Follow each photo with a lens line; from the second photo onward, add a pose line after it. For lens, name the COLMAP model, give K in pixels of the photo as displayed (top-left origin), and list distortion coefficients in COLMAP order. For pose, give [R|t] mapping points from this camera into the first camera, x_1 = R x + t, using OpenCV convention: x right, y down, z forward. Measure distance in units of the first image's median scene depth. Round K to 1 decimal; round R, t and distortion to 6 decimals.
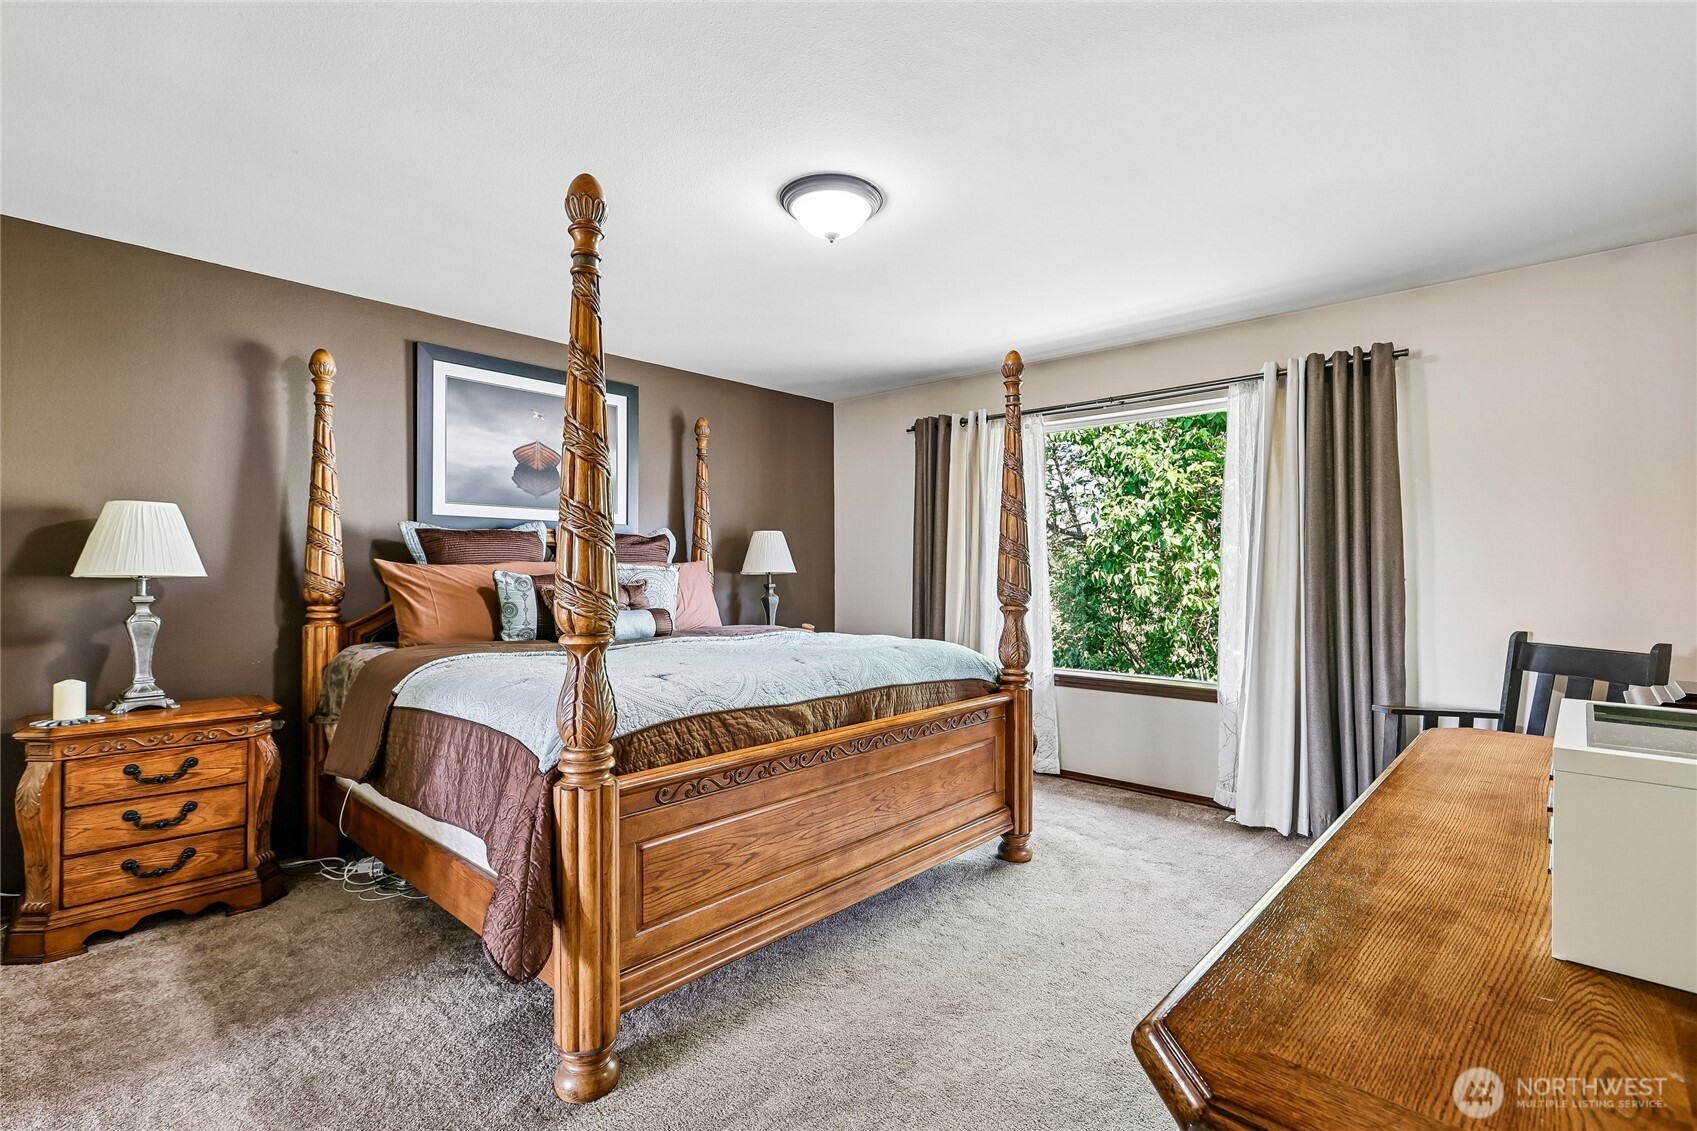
lens RADIAL K [[768.3, 0, 856.3], [0, 768.3, 566.8], [0, 0, 1]] dist [0.000196, 0.000326]
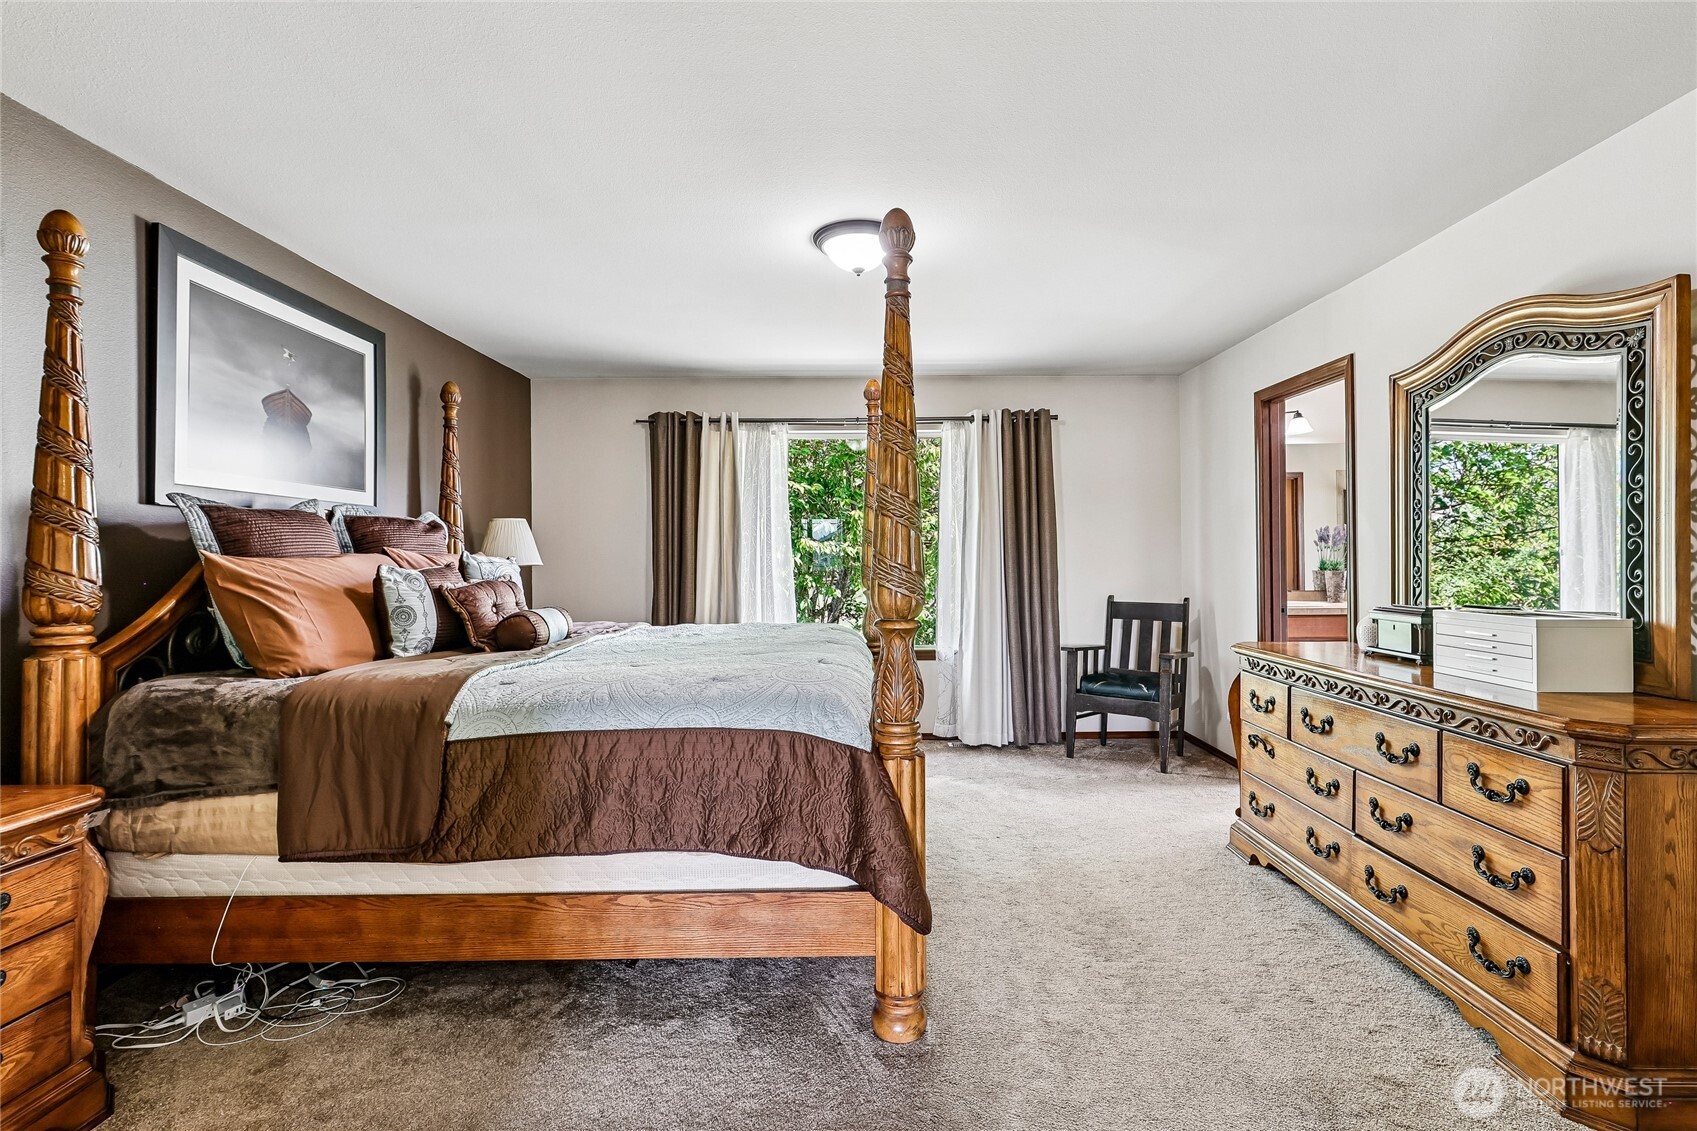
lens RADIAL K [[775.6, 0, 847.6], [0, 775.6, 544.3], [0, 0, 1]] dist [-0.000050, 0.000123]
pose [[0.752481, 0.006843, 0.658579, -0.625202], [0.004035, 0.999879, -0.014999, -0.002393], [-0.658602, 0.013943, 0.752362, 0.113036]]
